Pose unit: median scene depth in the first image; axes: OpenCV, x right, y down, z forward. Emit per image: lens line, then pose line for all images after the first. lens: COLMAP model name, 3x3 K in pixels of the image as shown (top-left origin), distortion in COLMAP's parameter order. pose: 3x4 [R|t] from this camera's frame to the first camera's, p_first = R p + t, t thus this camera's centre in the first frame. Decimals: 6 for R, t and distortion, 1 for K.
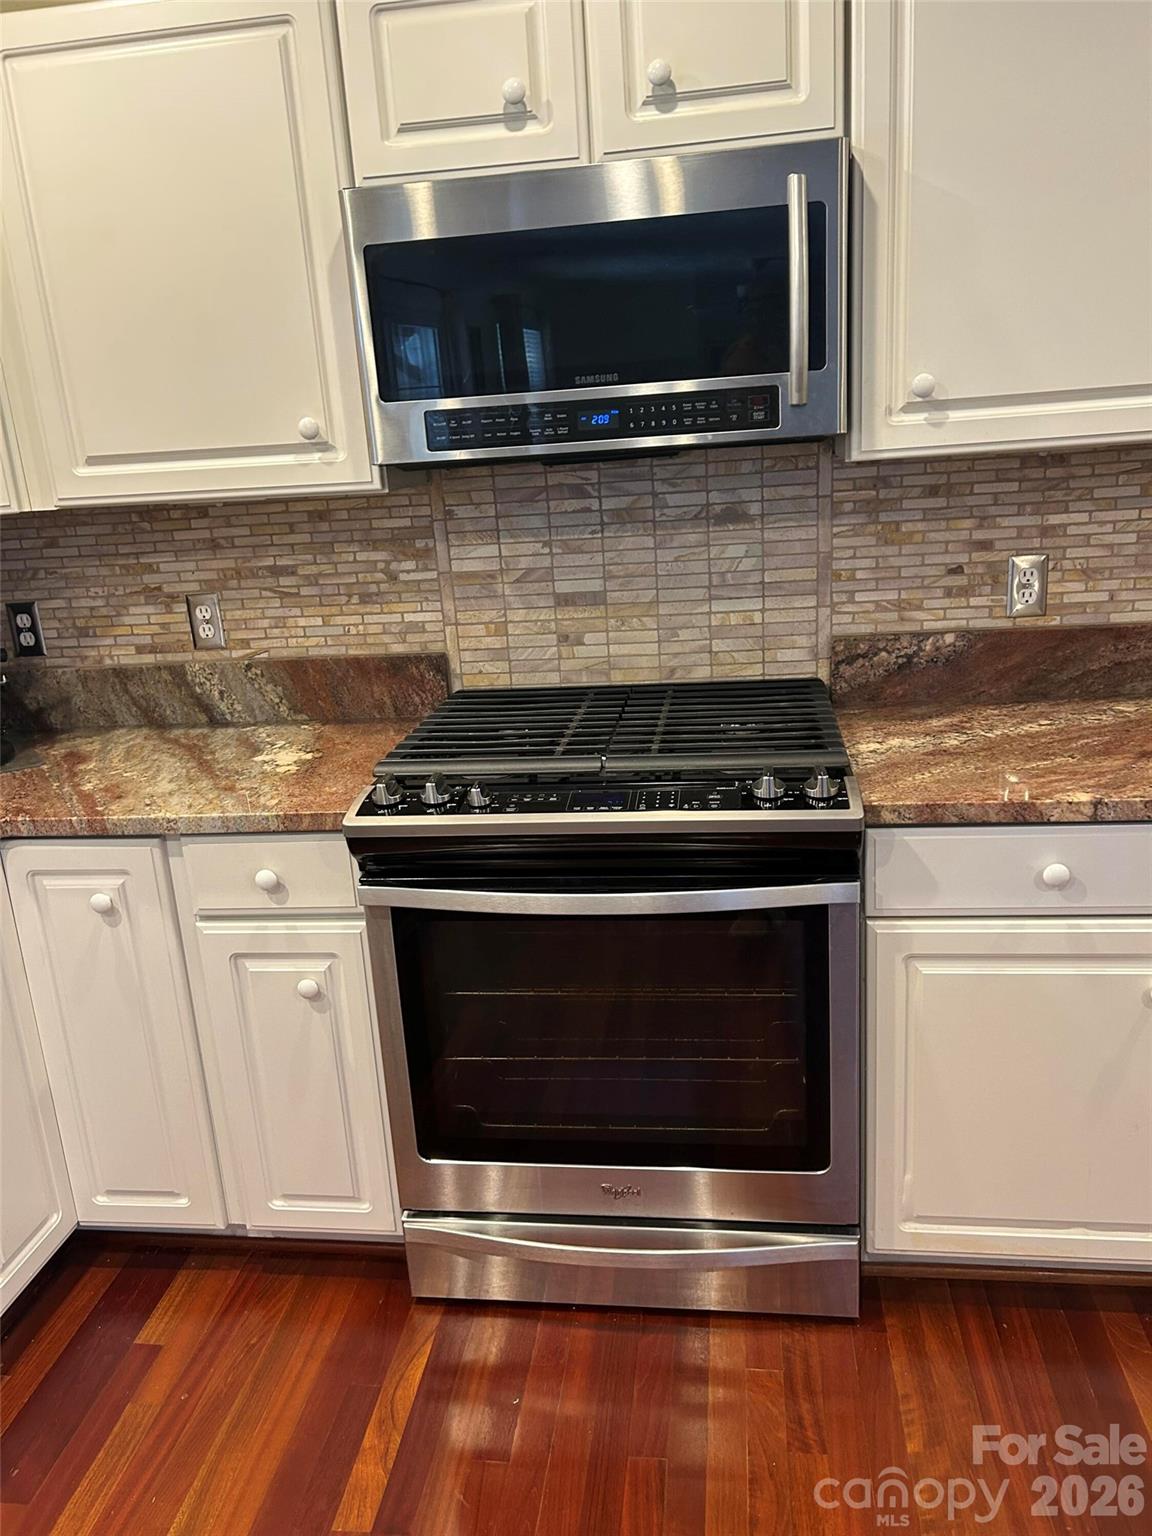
lens RADIAL K [[1141.3, 0, 583.5], [0, 1141.3, 783.5], [0, 0, 1]] dist [0.108190, -0.177610]
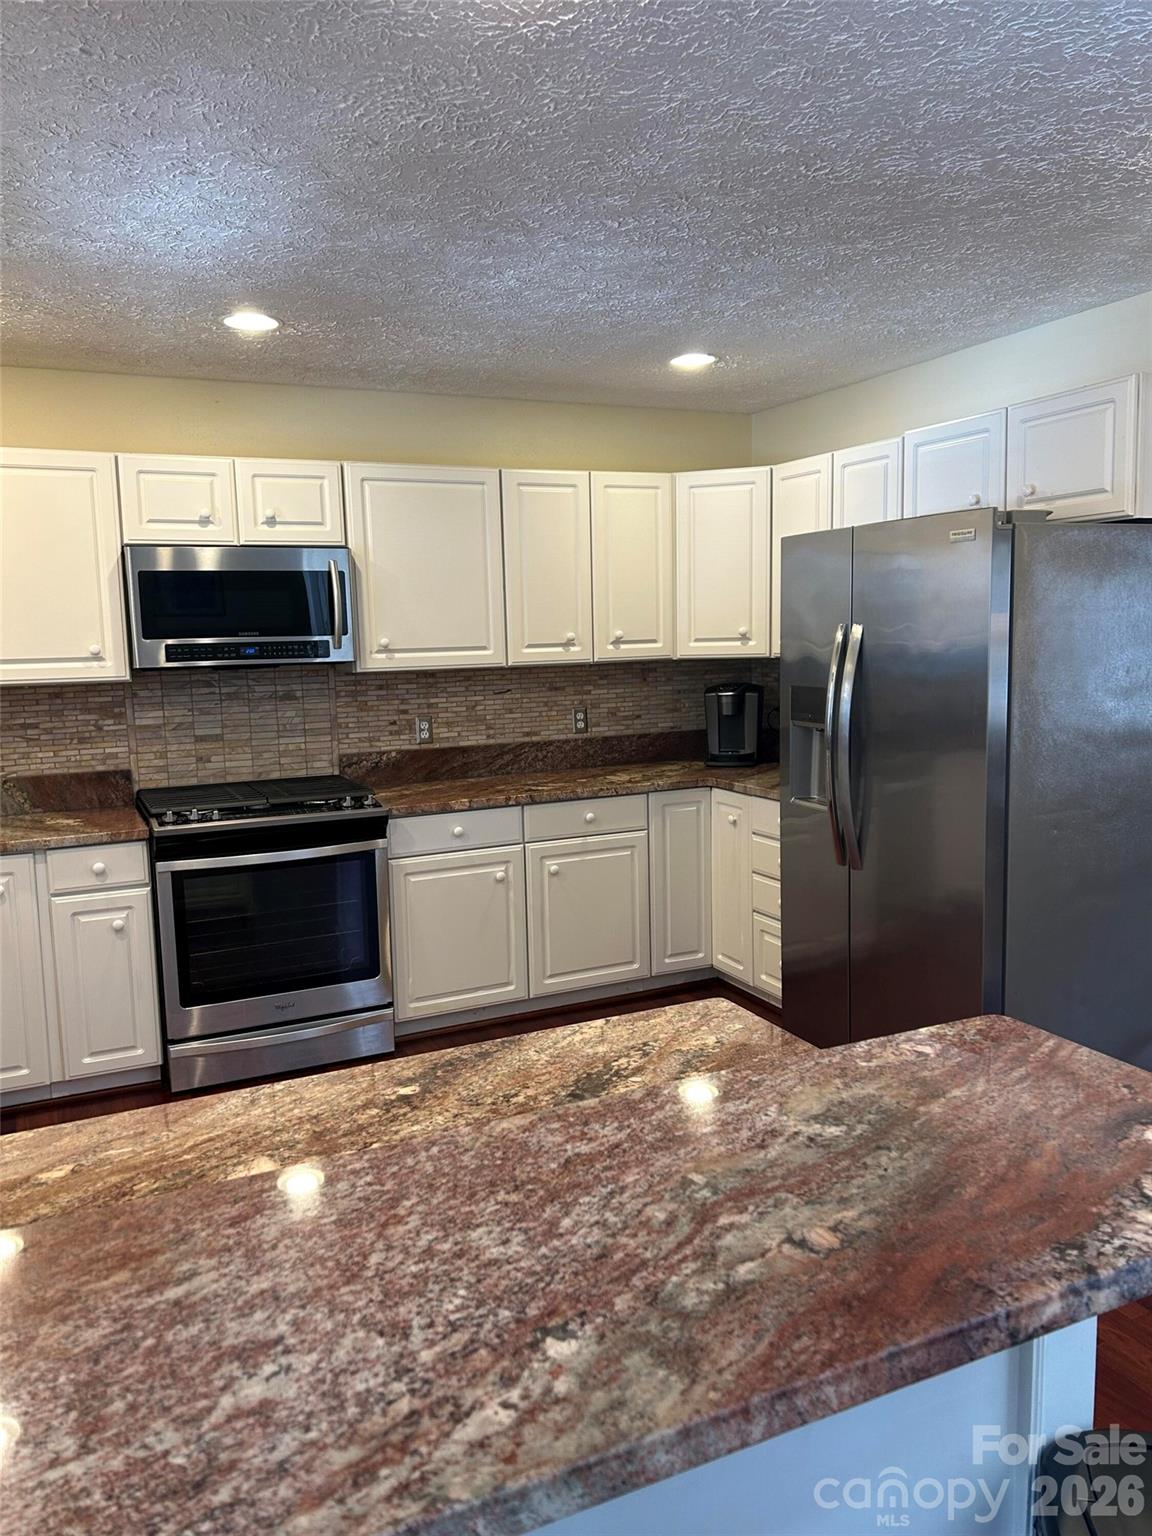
lens RADIAL K [[1153.4, 0, 576.0], [0, 1153.4, 768.0], [0, 0, 1]] dist [0.093428, -0.182874]
pose [[0.842013, -0.022962, 0.538968, -0.544363], [0.130115, 0.978241, -0.161599, 0.285150], [-0.523530, 0.206196, 0.826680, -0.928313]]
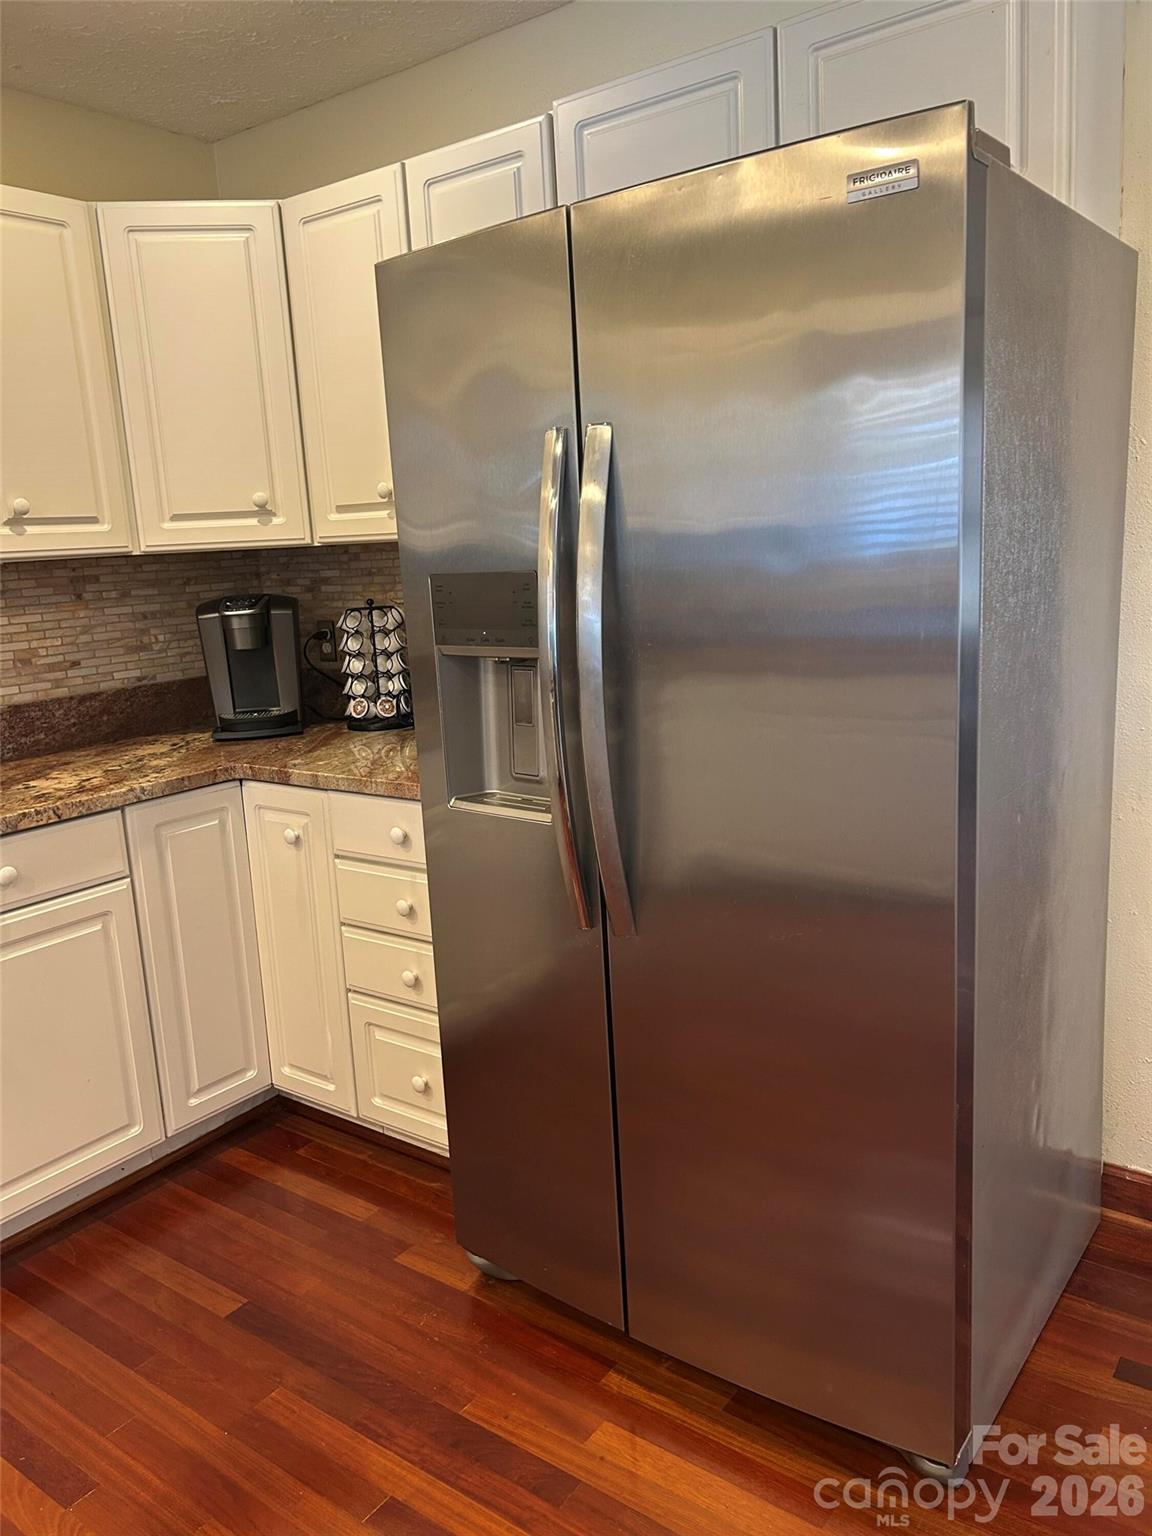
lens RADIAL K [[1172.2, 0, 576.0], [0, 1172.2, 768.0], [0, 0, 1]] dist [0.025596, -0.000546]
pose [[0.493418, -0.133989, 0.859410, -0.364168], [0.278824, 0.960286, -0.010367, 0.219304], [-0.823891, 0.244740, 0.511181, -0.659859]]
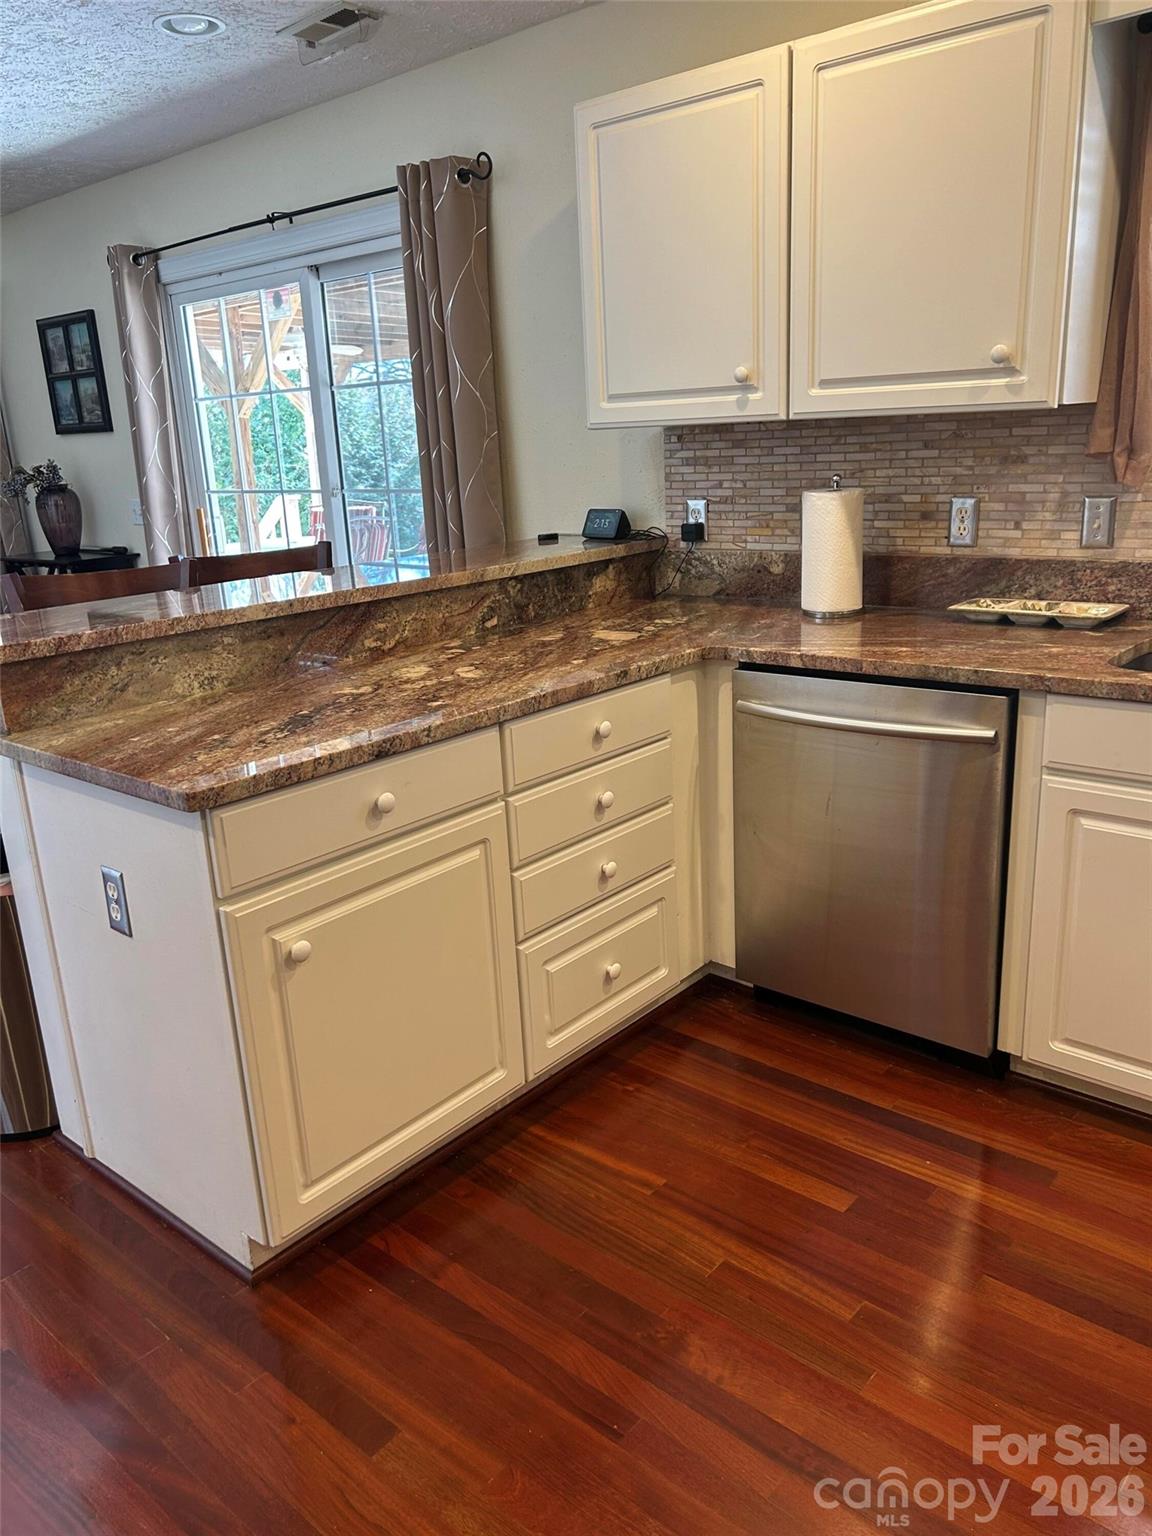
lens RADIAL K [[1163.4, 0, 576.0], [0, 1163.4, 768.0], [0, 0, 1]] dist [0.114180, -0.181134]
pose [[-0.543586, 0.321335, -0.775408, 0.456302], [-0.165193, 0.864791, 0.474181, -0.084878], [0.822937, 0.385850, -0.417006, 0.280929]]
